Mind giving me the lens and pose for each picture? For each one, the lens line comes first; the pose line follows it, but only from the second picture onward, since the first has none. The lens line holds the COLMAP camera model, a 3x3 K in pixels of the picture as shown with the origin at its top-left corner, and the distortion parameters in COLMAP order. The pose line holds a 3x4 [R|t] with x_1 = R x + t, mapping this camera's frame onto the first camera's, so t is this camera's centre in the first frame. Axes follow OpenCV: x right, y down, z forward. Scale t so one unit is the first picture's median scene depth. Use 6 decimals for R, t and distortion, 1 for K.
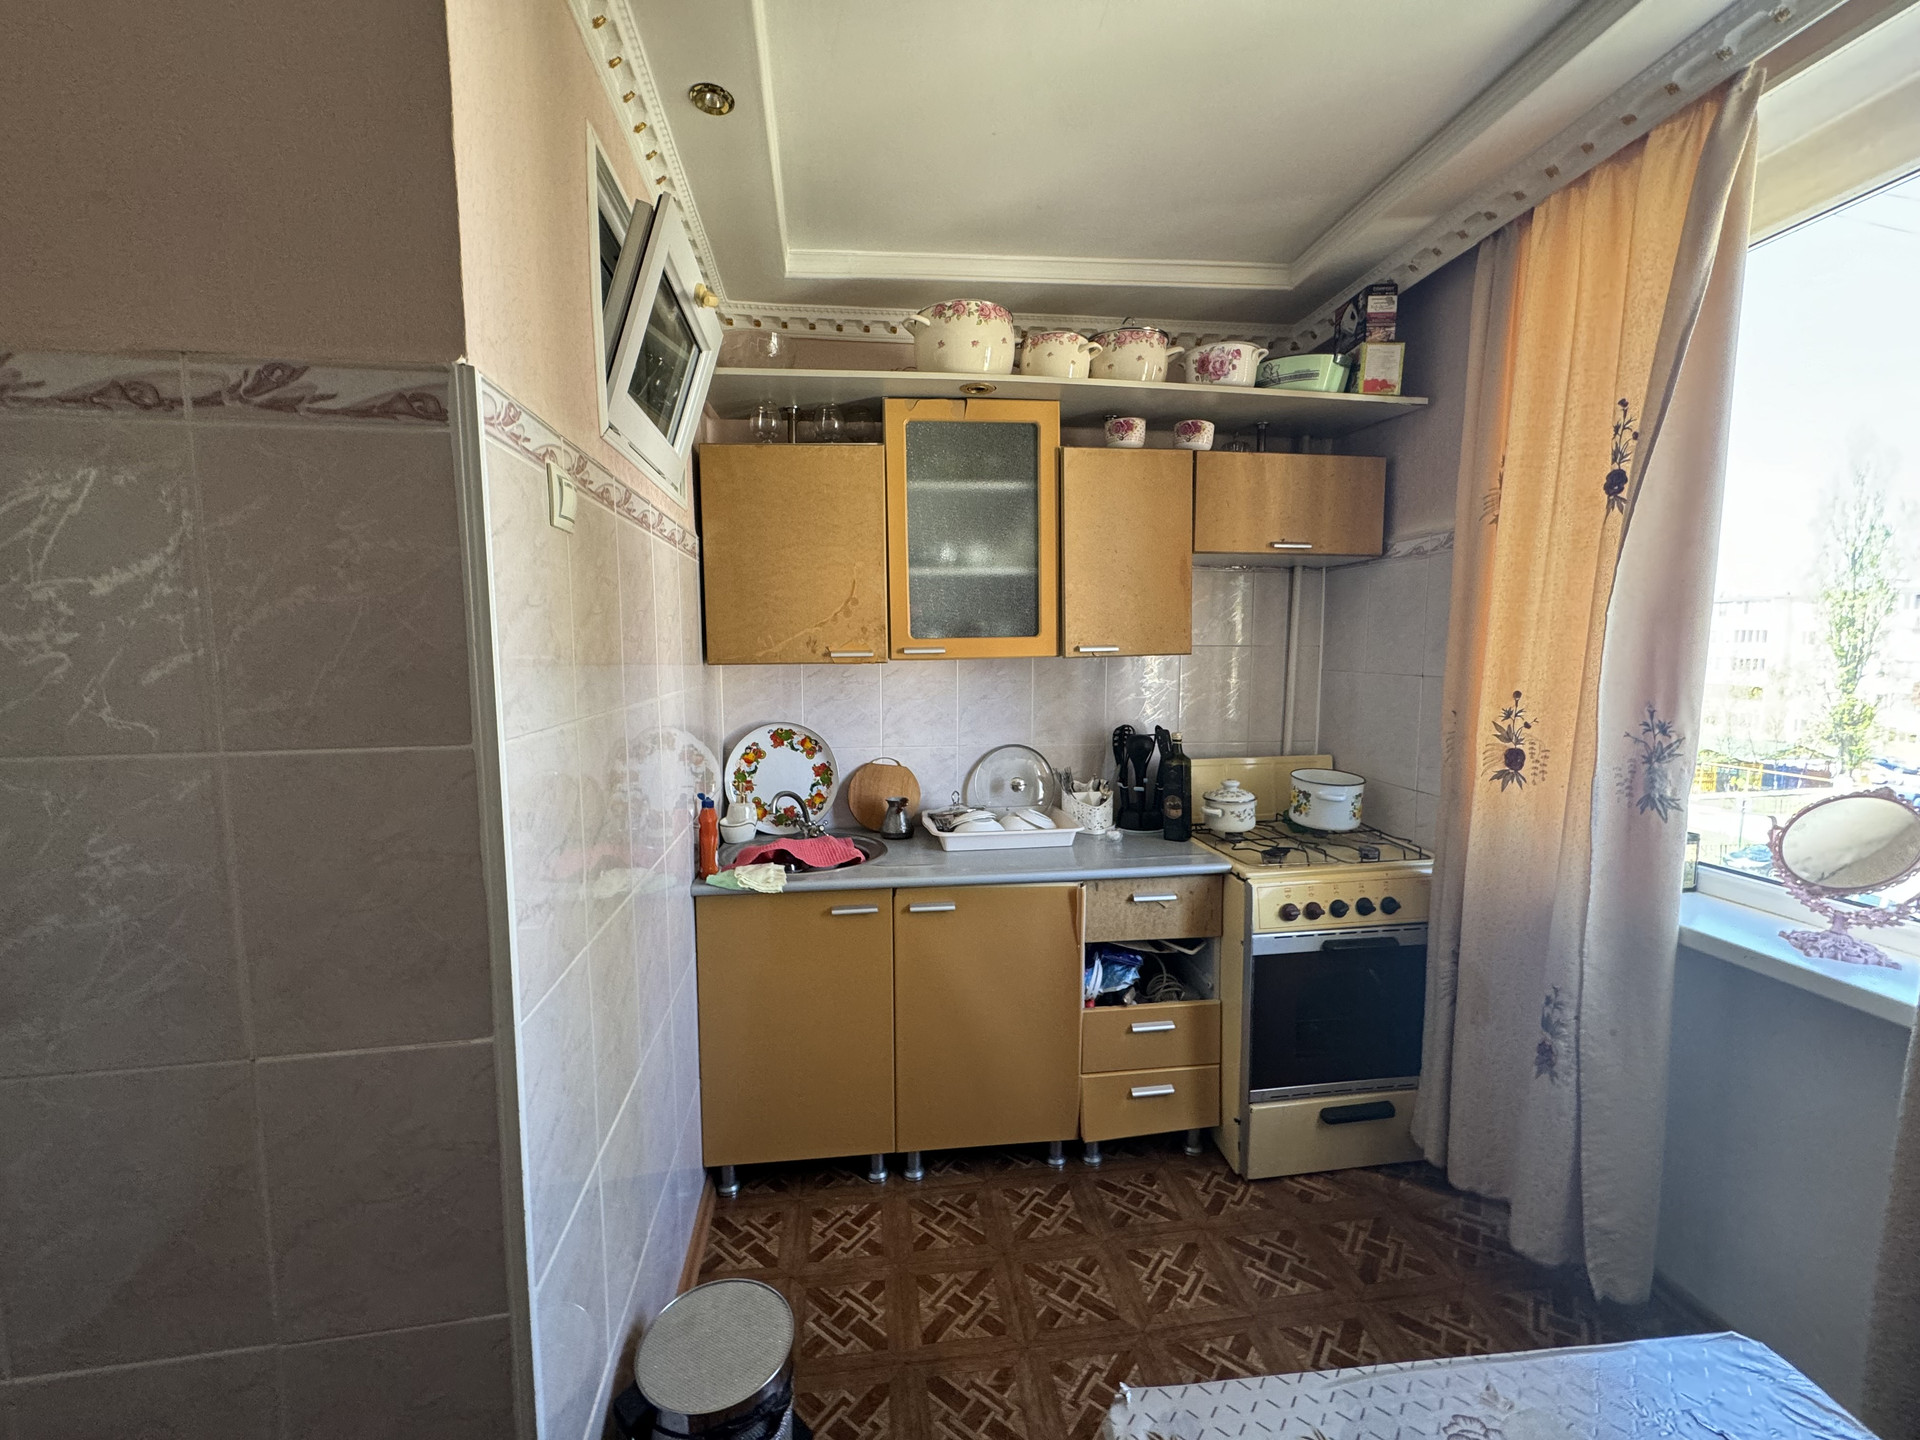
lens RADIAL K [[765.3, 0, 955.3], [0, 765.3, 714.0], [0, 0, 1]] dist [0.000957, -0.000684]
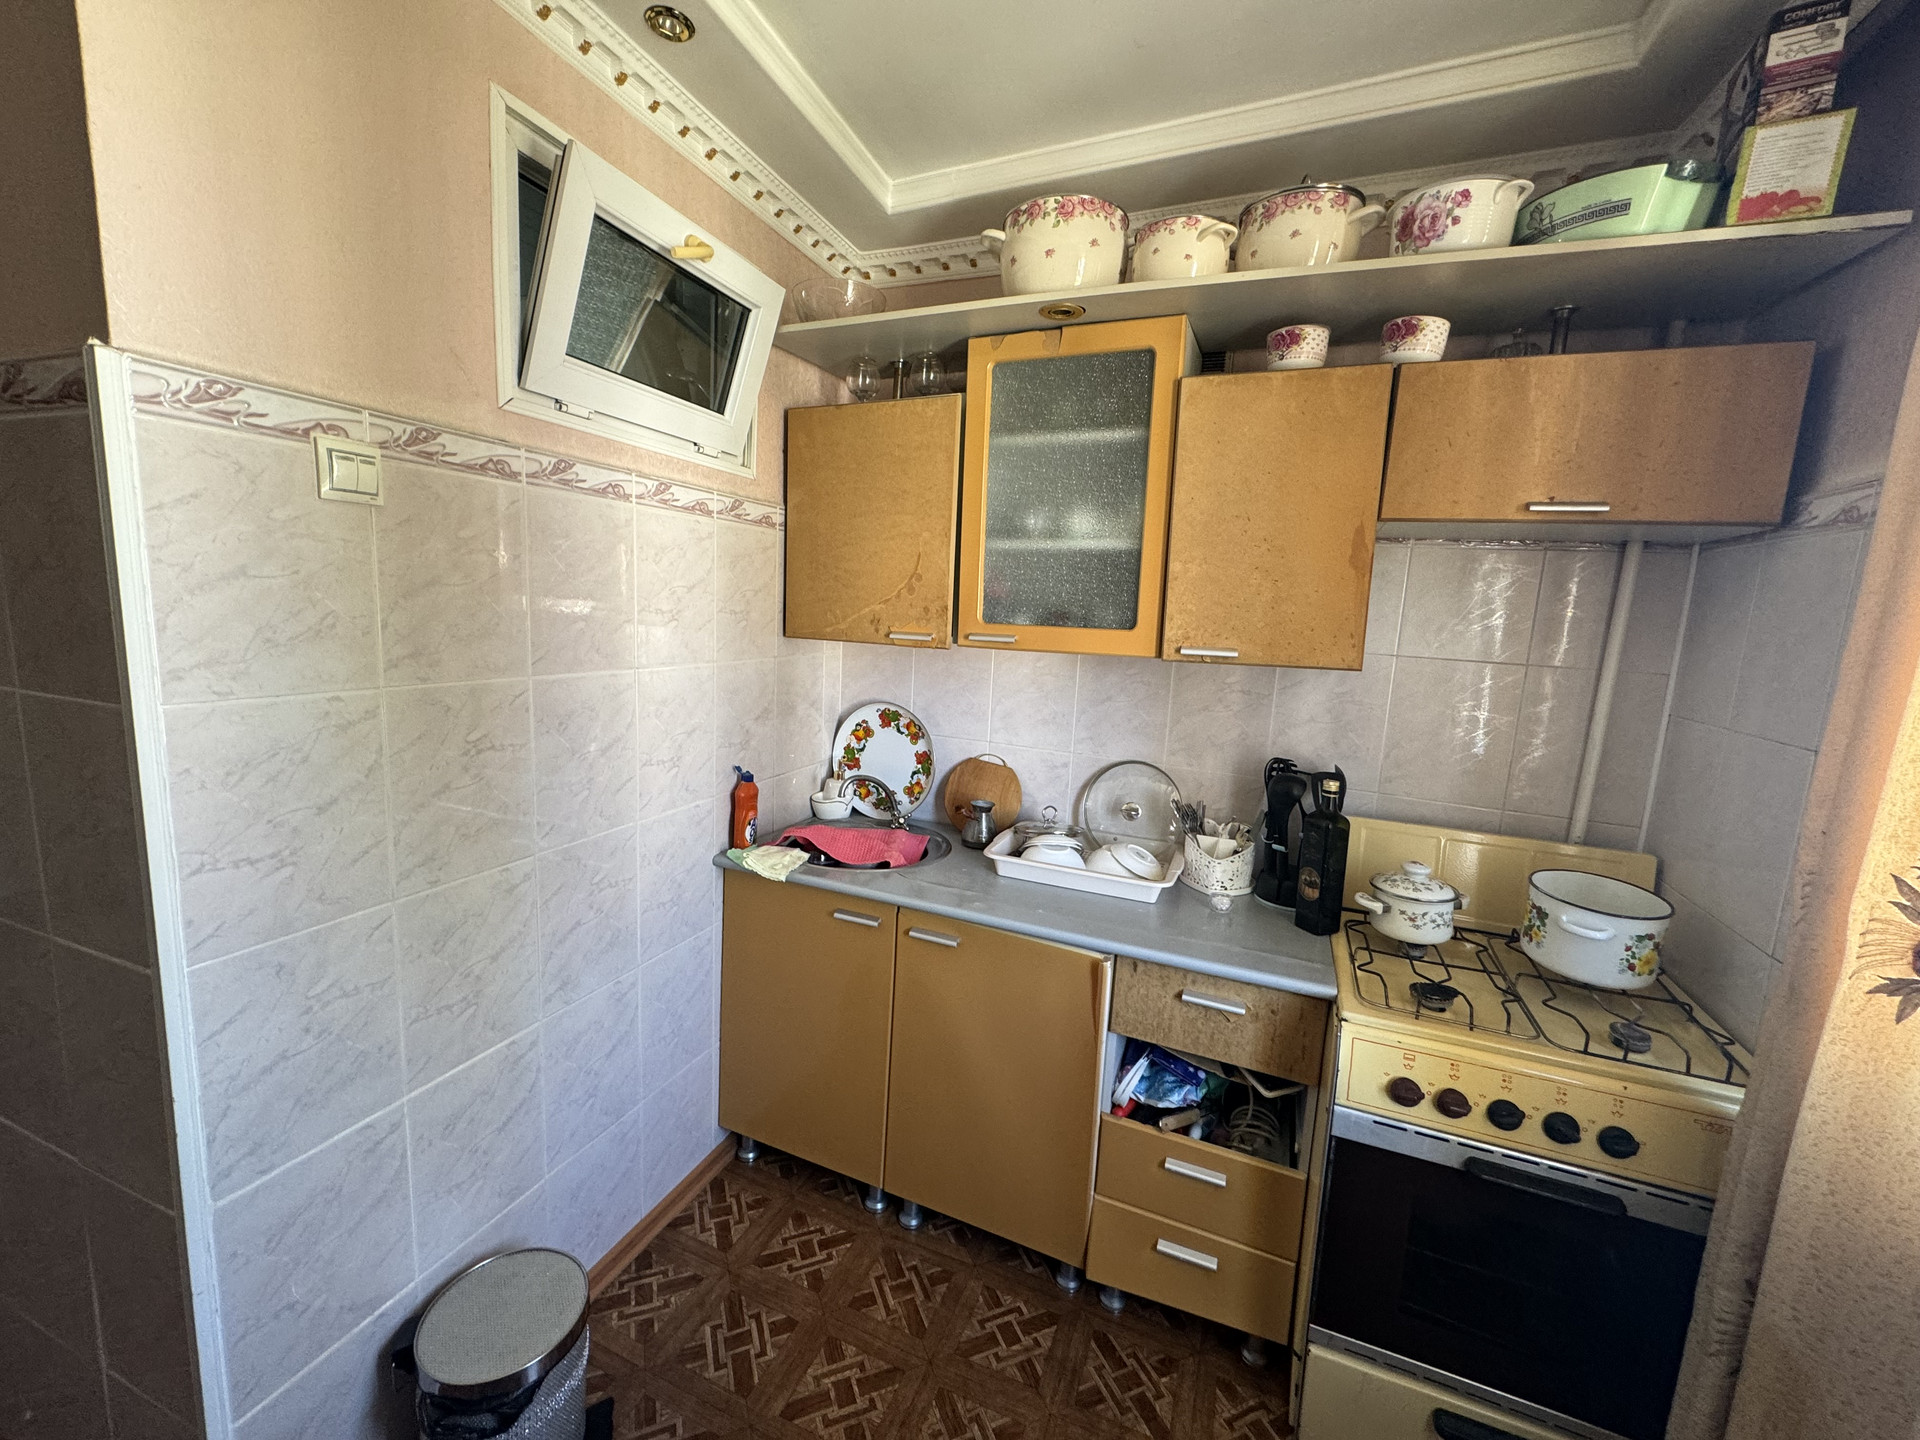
lens RADIAL K [[765.3, 0, 954.3], [0, 765.3, 713.6], [0, 0, 1]] dist [0.000957, -0.000684]
pose [[0.866323, 0.118452, -0.485235, 0.355305], [-0.098473, 0.992911, 0.066572, -0.053789], [0.489680, -0.009891, 0.871846, 0.246725]]
